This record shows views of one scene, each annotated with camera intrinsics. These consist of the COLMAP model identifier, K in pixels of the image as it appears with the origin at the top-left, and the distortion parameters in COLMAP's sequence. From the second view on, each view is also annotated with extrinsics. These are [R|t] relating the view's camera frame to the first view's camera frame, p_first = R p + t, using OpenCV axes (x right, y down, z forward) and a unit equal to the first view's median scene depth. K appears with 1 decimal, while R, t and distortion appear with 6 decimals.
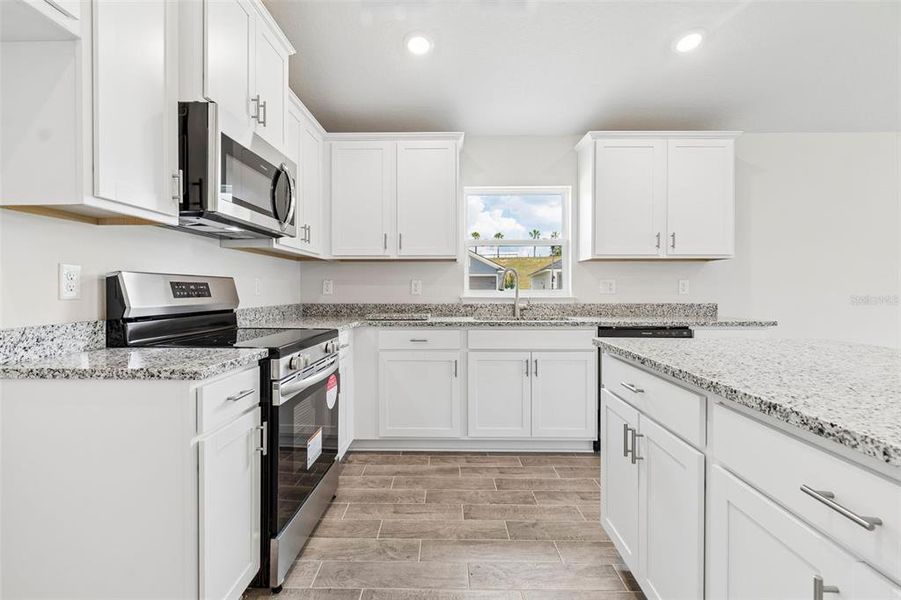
lens RADIAL K [[407.9, 0, 437.0], [0, 407.9, 295.4], [0, 0, 1]] dist [0.009506, -0.001170]
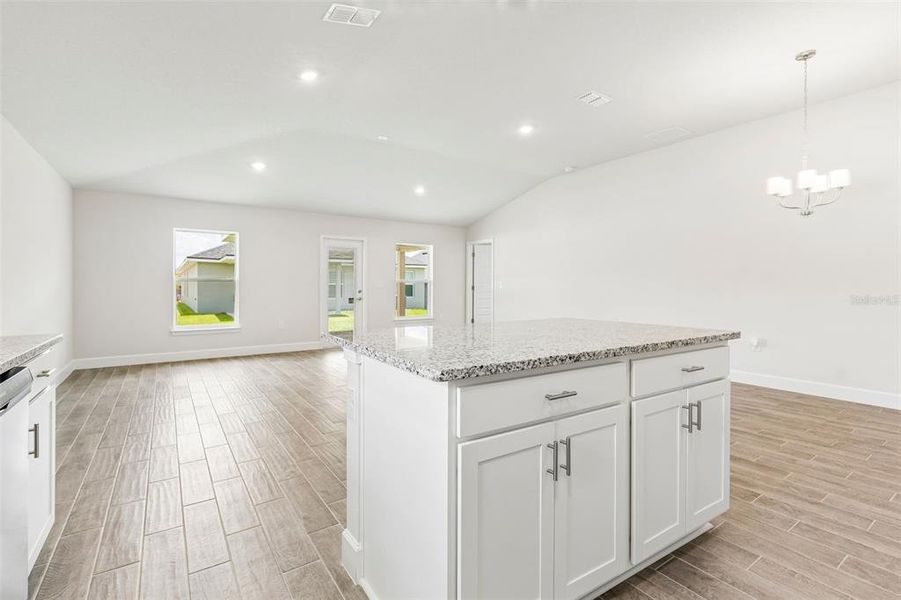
lens RADIAL K [[407.9, 0, 439.5], [0, 407.9, 291.1], [0, 0, 1]] dist [0.009506, -0.001170]
pose [[-0.573211, -0.009807, 0.819349, -0.045833], [0.008519, 0.999803, 0.017927, -0.007799], [-0.819364, 0.017255, -0.573015, 0.859125]]
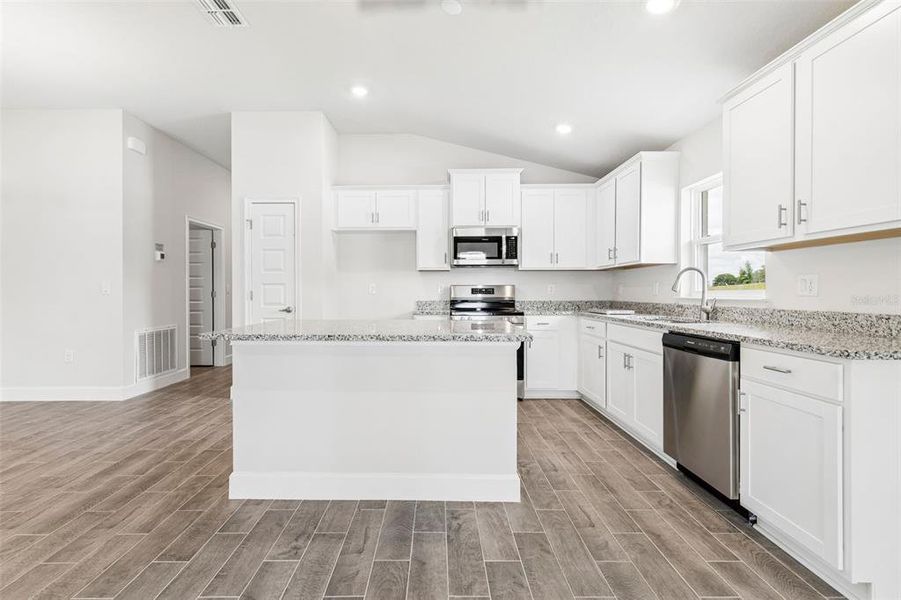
lens RADIAL K [[407.9, 0, 435.2], [0, 407.9, 291.8], [0, 0, 1]] dist [0.009506, -0.001170]
pose [[0.012756, 0.000323, -0.999919, 1.309831], [-0.011715, 0.999931, 0.000174, -0.004127], [0.999850, 0.011712, 0.012758, 0.461683]]
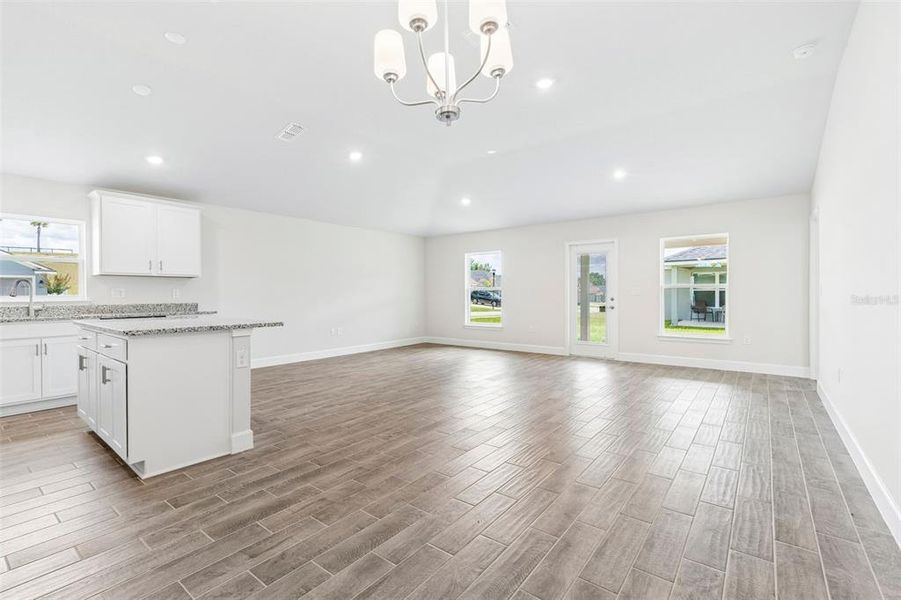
lens RADIAL K [[407.9, 0, 439.4], [0, 407.9, 297.6], [0, 0, 1]] dist [0.009506, -0.001170]
pose [[0.608457, -0.009991, 0.793524, -0.063352], [0.014921, 0.999888, 0.001148, 0.012888], [-0.793446, 0.011141, 0.608538, -0.995557]]
